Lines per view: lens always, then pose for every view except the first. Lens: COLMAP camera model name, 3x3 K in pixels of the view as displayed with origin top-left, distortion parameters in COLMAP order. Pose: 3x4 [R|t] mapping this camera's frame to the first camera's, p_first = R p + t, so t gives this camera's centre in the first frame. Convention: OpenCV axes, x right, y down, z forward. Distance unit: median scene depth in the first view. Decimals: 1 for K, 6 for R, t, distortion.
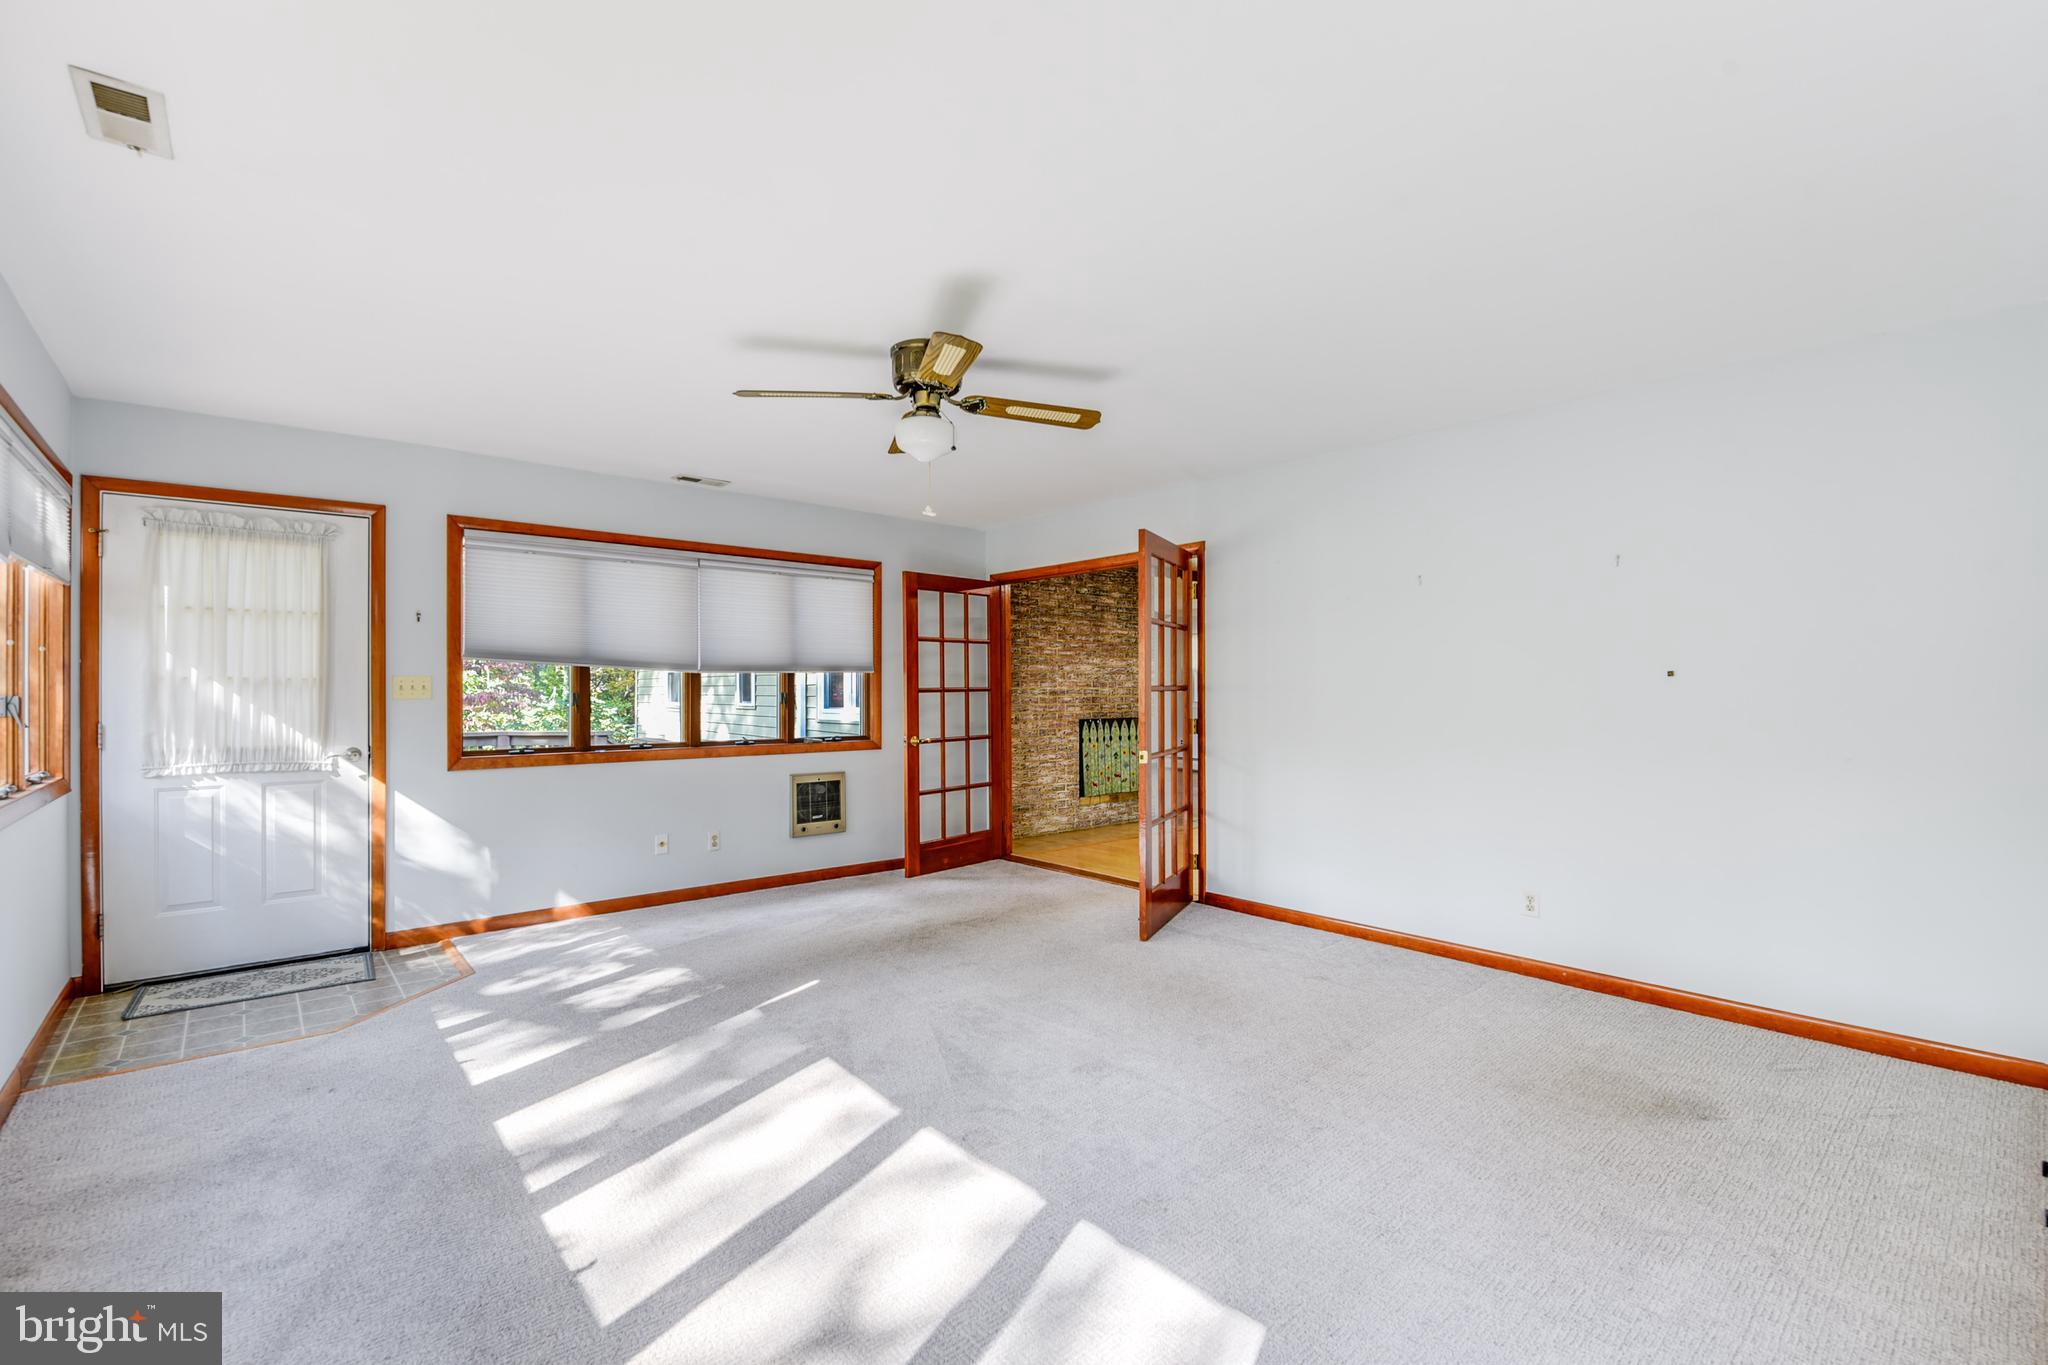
lens RADIAL K [[907.2, 0, 1031.0], [0, 907.2, 693.7], [0, 0, 1]] dist [-0.013762, -0.000181]
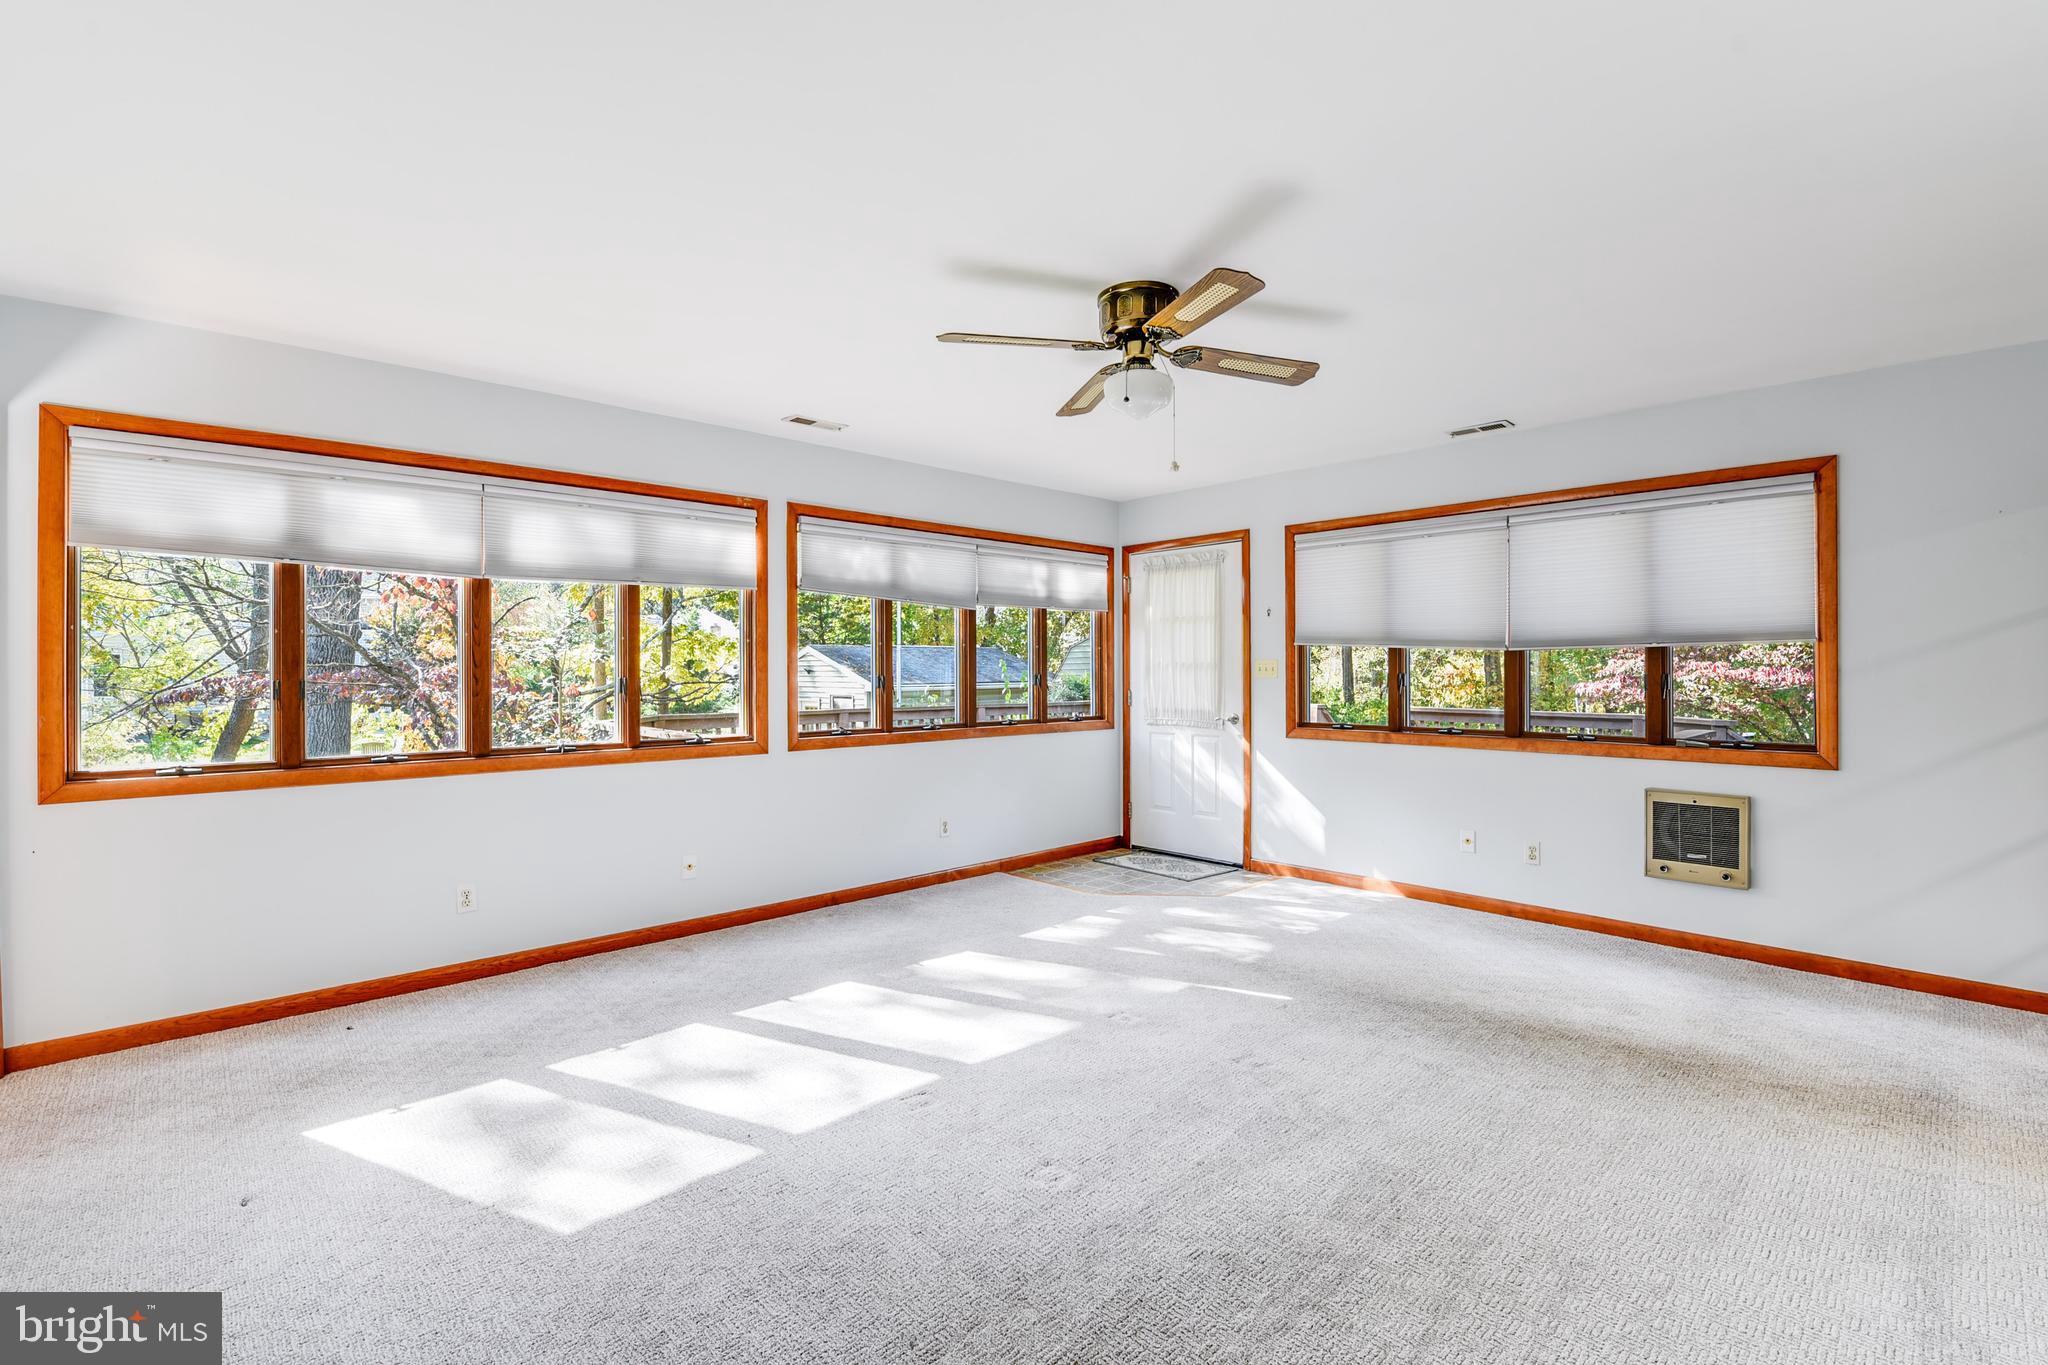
lens RADIAL K [[884.6, 0, 995.2], [0, 884.6, 672.3], [0, 0, 1]] dist [-0.019713, -0.000072]
pose [[0.015154, 0.003216, -0.999880, 0.580700], [-0.002410, 0.999992, 0.003179, -0.005213], [0.999882, 0.002361, 0.015162, 0.646842]]
